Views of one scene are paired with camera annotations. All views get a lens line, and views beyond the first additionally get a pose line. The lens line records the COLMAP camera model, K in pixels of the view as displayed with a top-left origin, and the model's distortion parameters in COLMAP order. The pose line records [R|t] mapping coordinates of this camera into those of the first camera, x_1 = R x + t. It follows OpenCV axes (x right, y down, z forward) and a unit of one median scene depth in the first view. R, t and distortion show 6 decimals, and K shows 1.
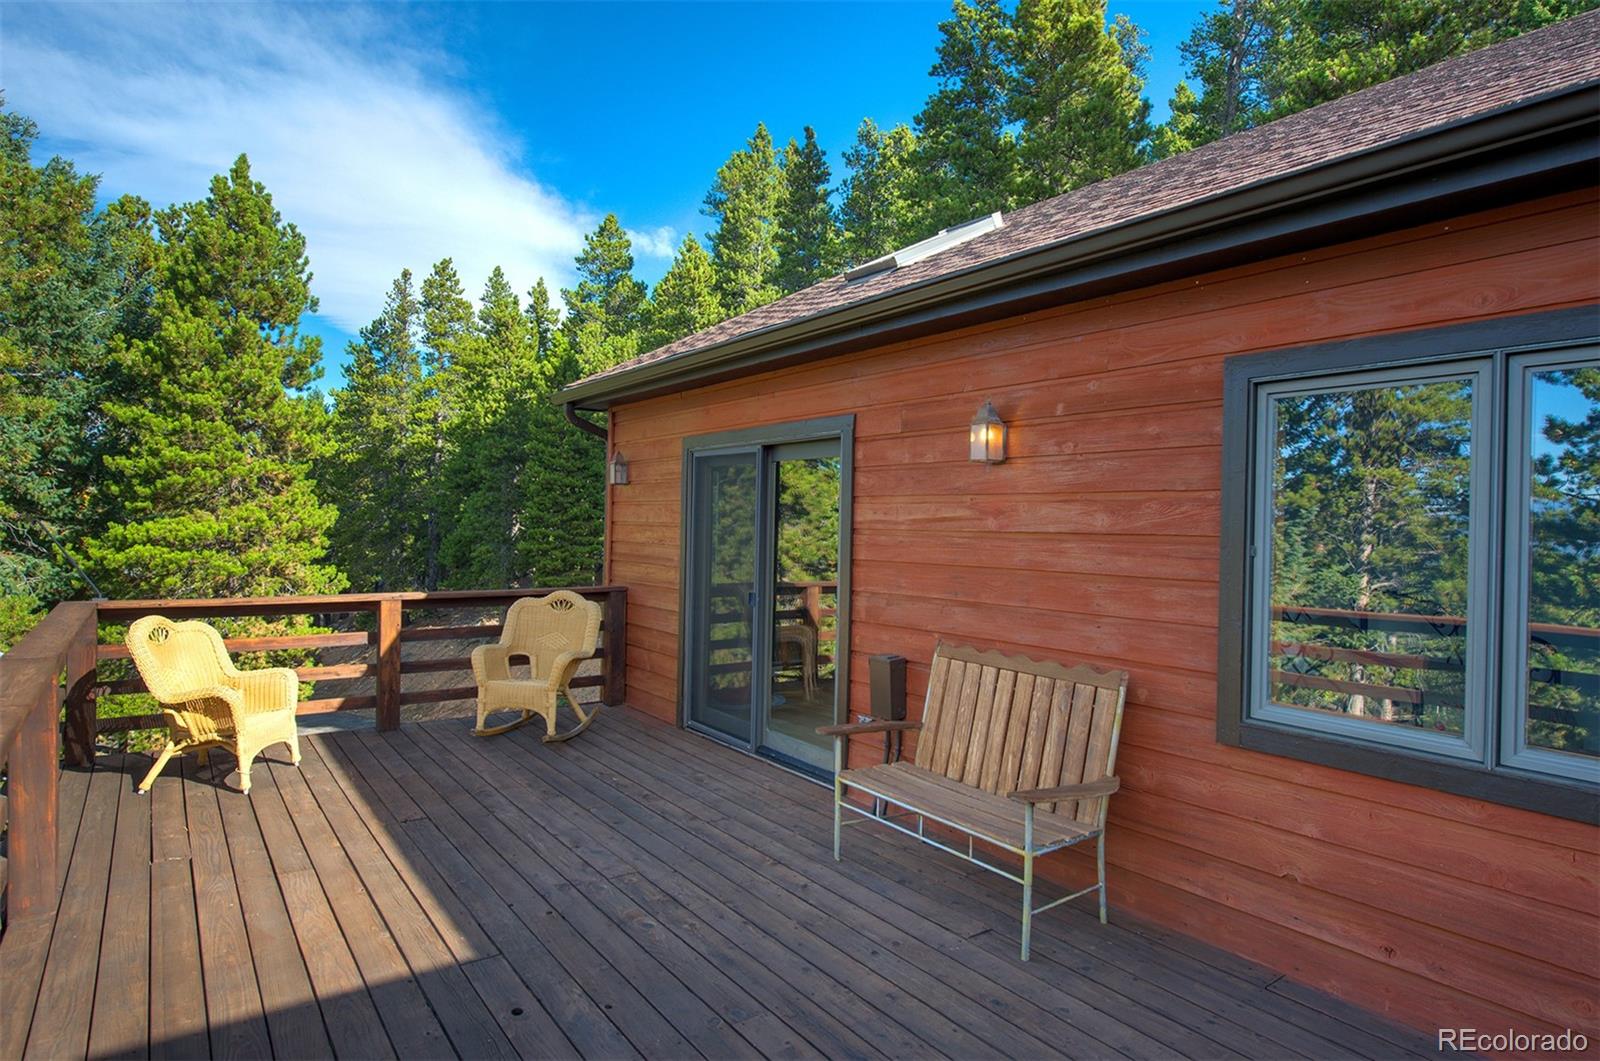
lens RADIAL K [[893.8, 0, 801.6], [0, 893.8, 528.5], [0, 0, 1]] dist [0.002123, 0.000350]
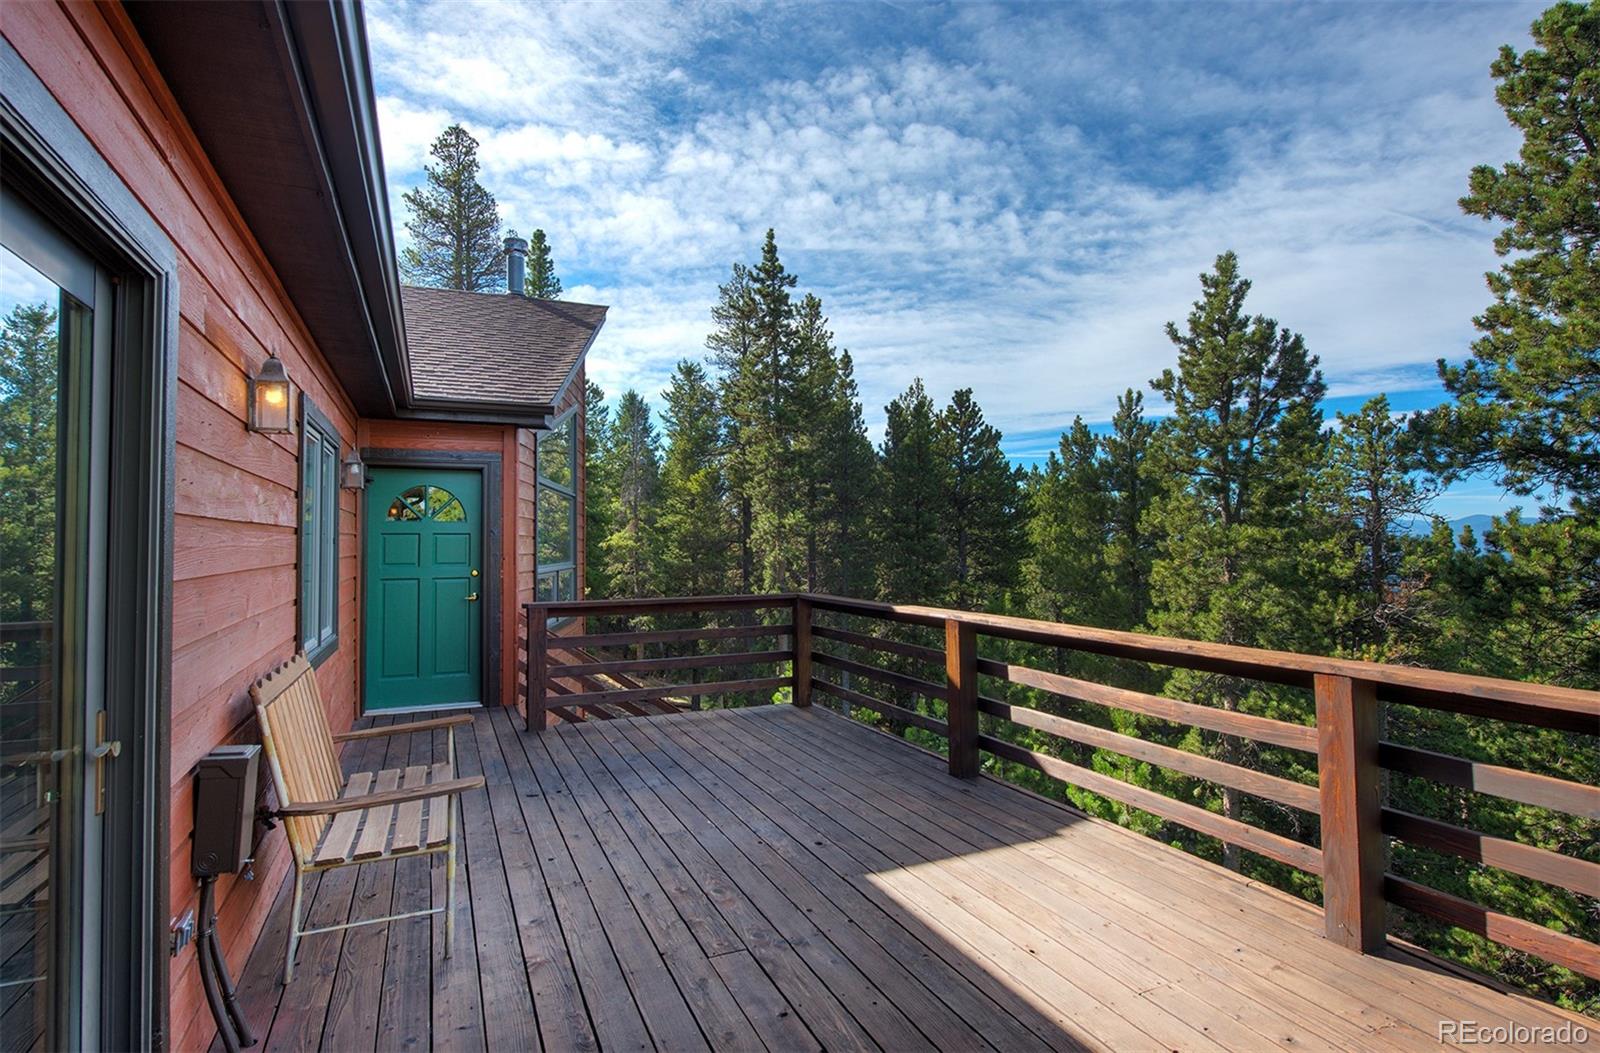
lens RADIAL K [[809.1, 0, 802.6], [0, 809.1, 527.4], [0, 0, 1]] dist [-0.013432, 0.000403]
pose [[-0.978660, -0.002211, 0.205473, -0.282327], [-0.004844, 0.999912, -0.012310, 0.011442], [-0.205428, -0.013043, -0.978585, 1.162365]]
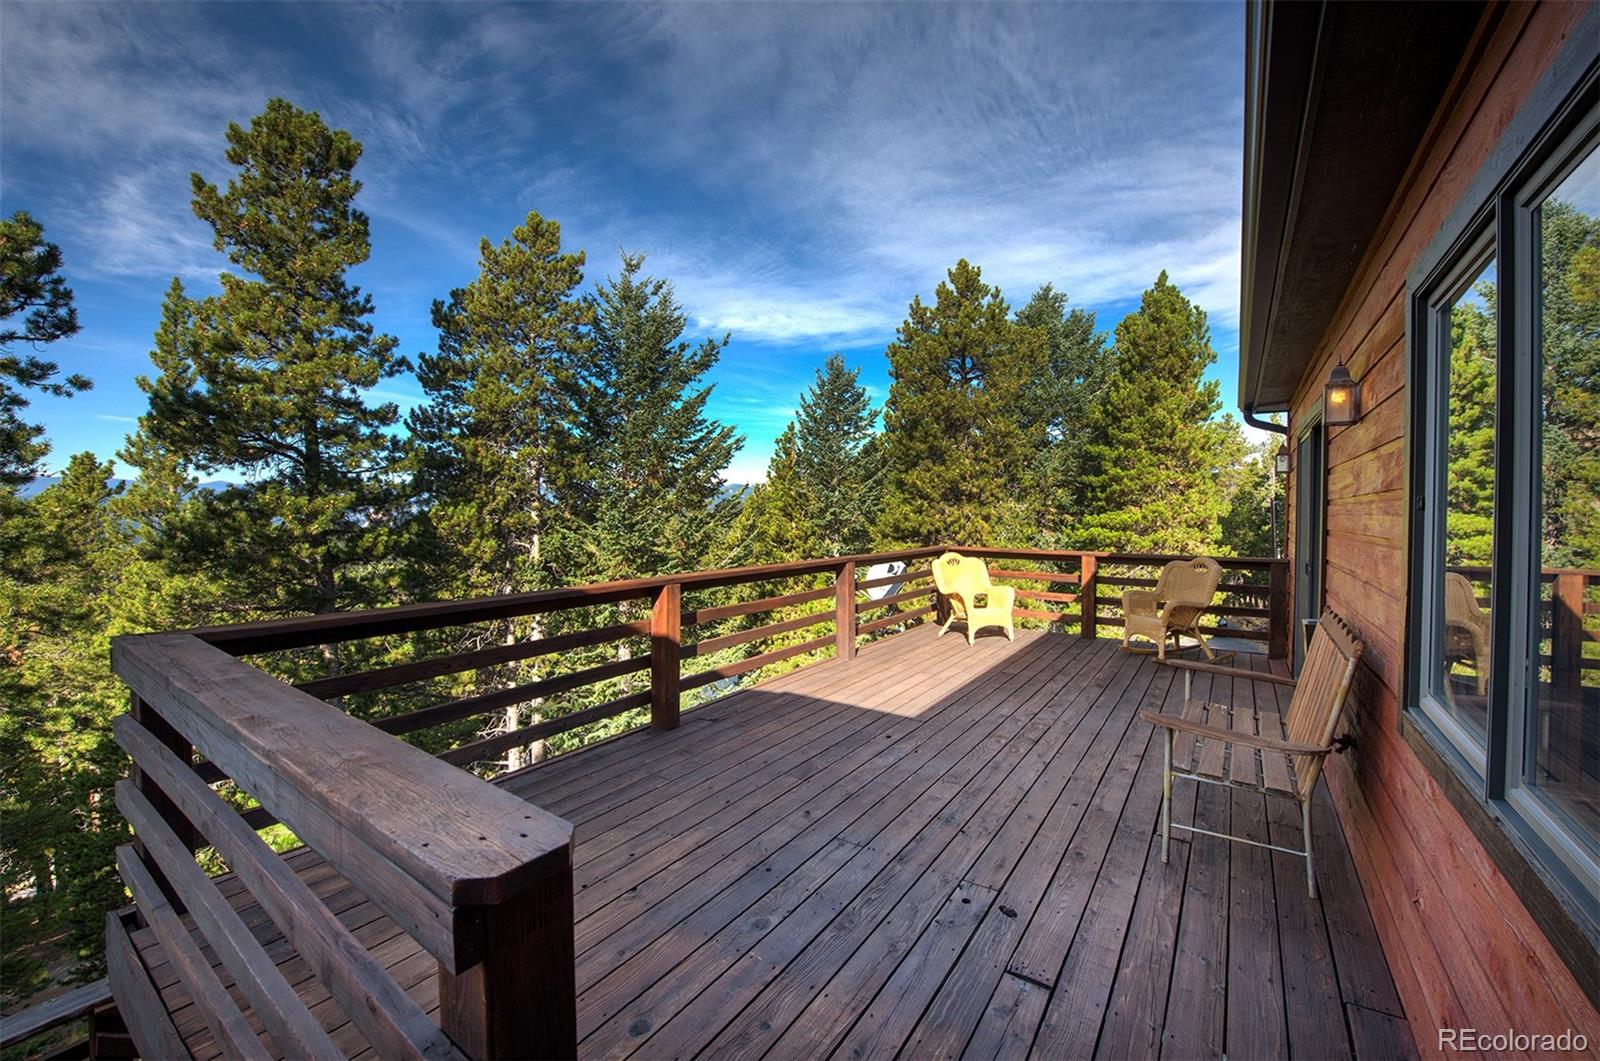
lens RADIAL K [[643.9, 0, 794.1], [0, 643.9, 525.2], [0, 0, 1]] dist [-0.024471, -0.000375]
pose [[0.330122, 0.008491, -0.943900, 0.484657], [-0.008458, 0.999946, 0.006036, 0.026856], [0.943900, 0.005991, 0.330176, 0.155996]]
